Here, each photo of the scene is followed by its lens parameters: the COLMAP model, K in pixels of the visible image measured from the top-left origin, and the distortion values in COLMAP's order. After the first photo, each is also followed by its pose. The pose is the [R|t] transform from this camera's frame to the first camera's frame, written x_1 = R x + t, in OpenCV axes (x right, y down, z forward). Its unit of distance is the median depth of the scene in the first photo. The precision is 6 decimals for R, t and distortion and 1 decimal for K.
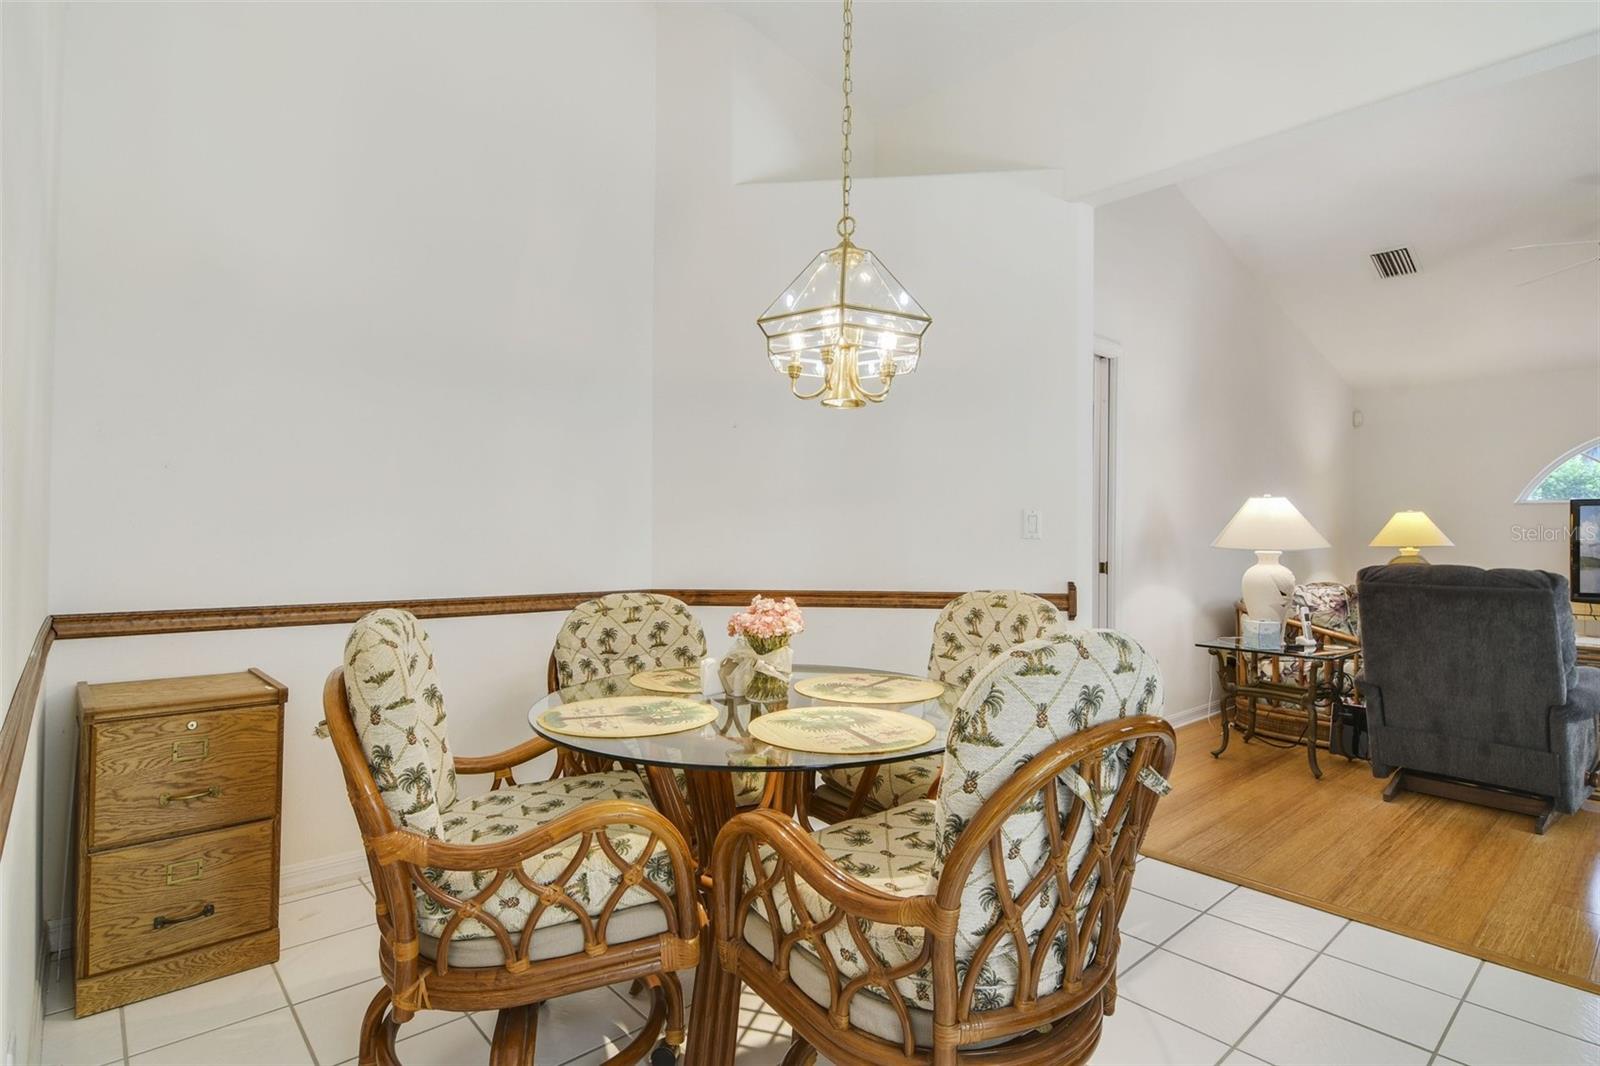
lens RADIAL K [[792.1, 0, 800.0], [0, 792.1, 533.0], [0, 0, 1]] dist [-0.014588, -0.000262]
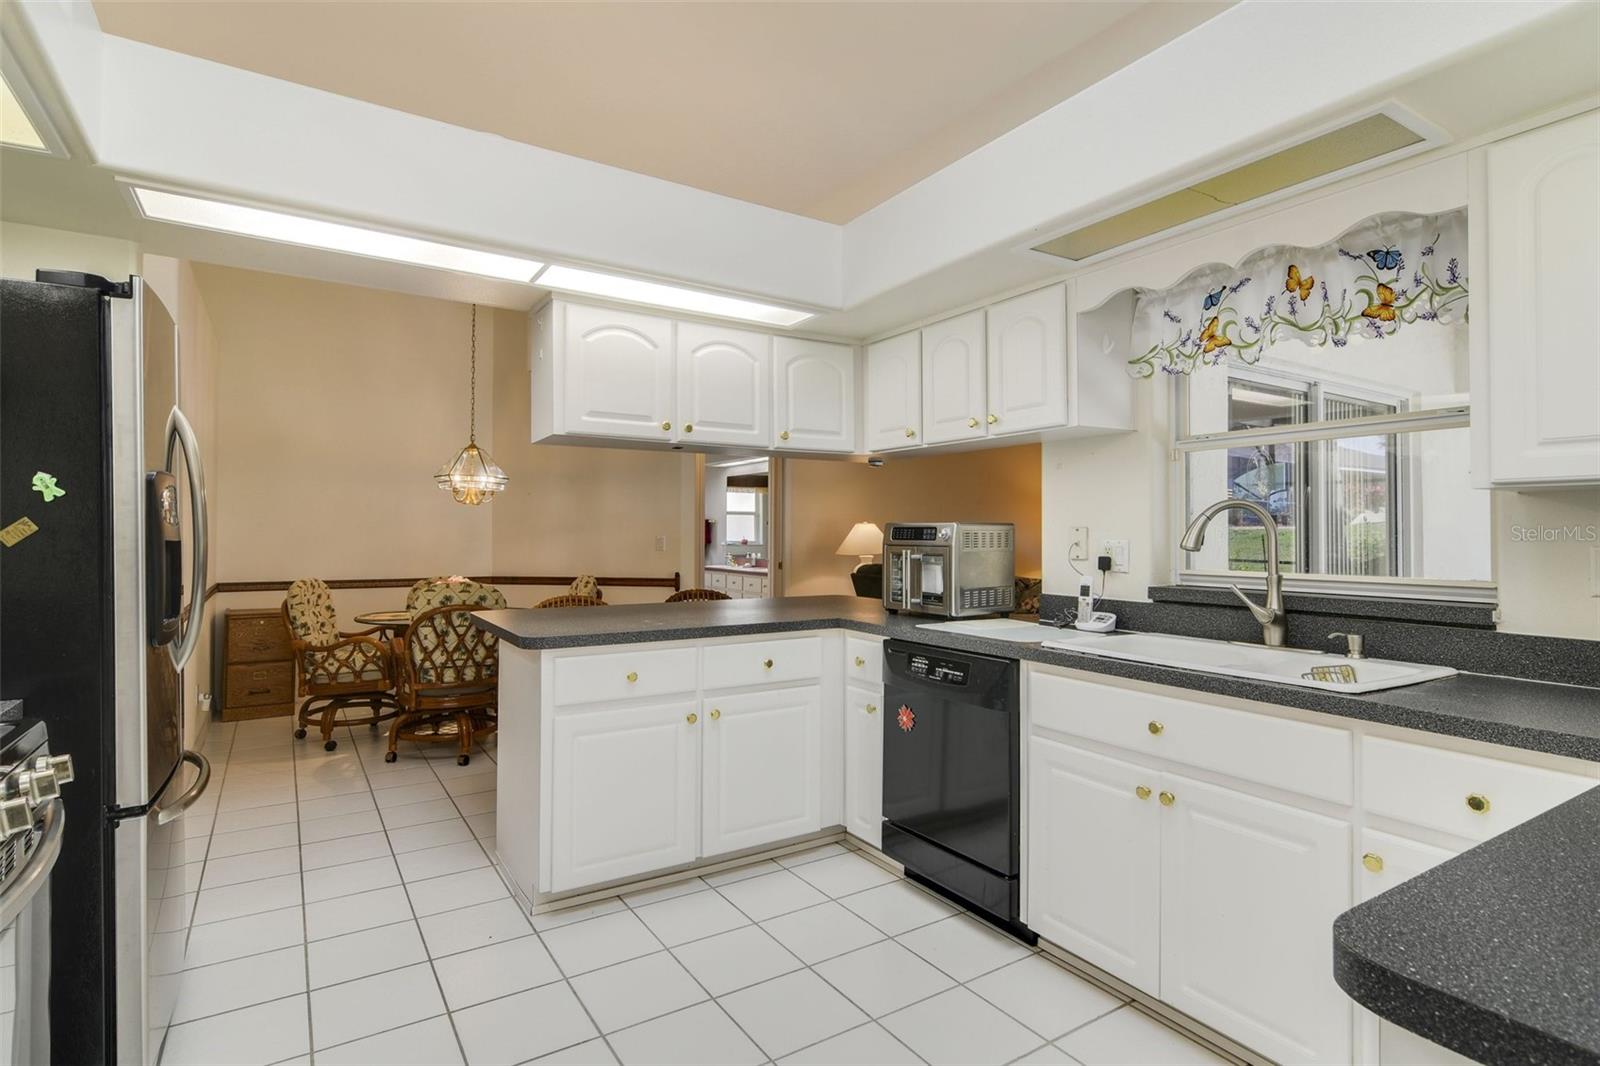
lens RADIAL K [[792.1, 0, 800.0], [0, 792.1, 533.0], [0, 0, 1]] dist [-0.014588, -0.000262]
pose [[0.987566, -0.010047, -0.156882, 2.091728], [0.009810, 0.999949, -0.002284, -0.062842], [0.156897, 0.000717, 0.987615, -1.960264]]
